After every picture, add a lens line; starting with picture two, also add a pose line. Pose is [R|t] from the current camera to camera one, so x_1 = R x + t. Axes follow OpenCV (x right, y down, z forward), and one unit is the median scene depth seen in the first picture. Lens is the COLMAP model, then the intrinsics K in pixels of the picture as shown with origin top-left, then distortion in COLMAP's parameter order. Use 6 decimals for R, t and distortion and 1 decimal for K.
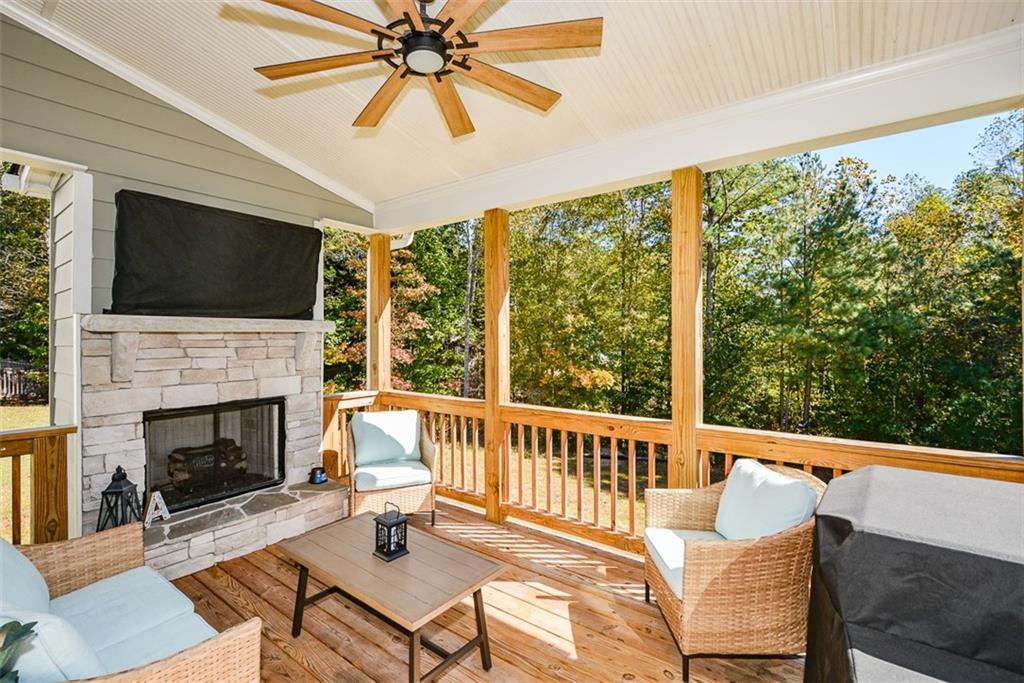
lens RADIAL K [[454.9, 0, 514.5], [0, 454.9, 337.6], [0, 0, 1]] dist [-0.002005, -0.001803]
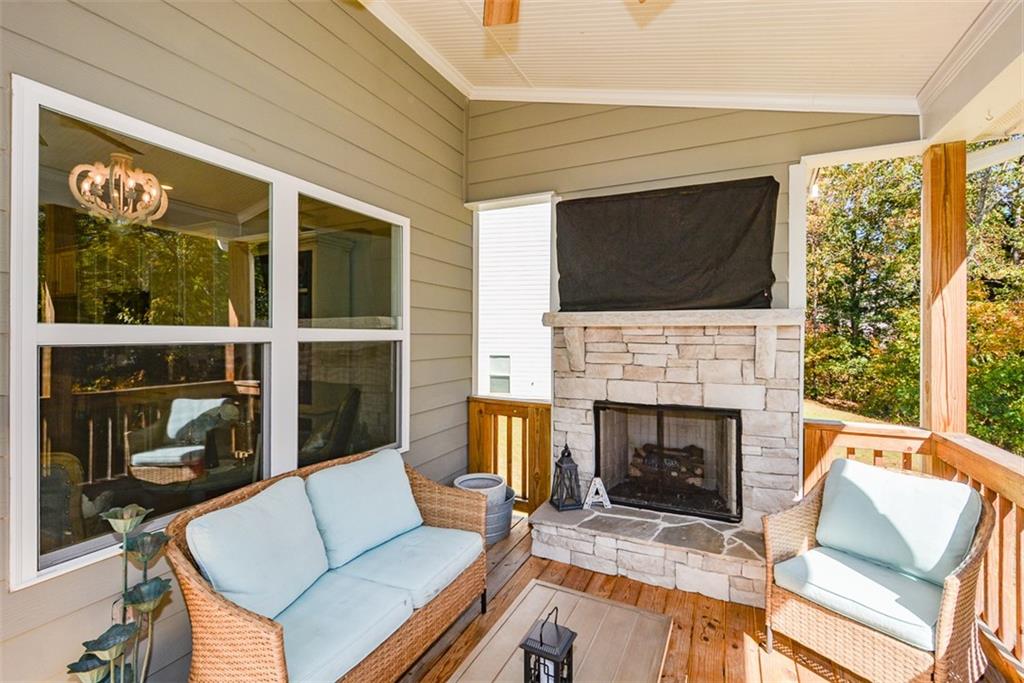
lens RADIAL K [[454.9, 0, 512.3], [0, 454.9, 332.5], [0, 0, 1]] dist [-0.002005, -0.001803]
pose [[0.191443, 0.003643, -0.981497, 0.189802], [-0.007034, 0.999973, 0.002339, -0.000579], [0.981479, 0.006456, 0.191463, 0.533074]]
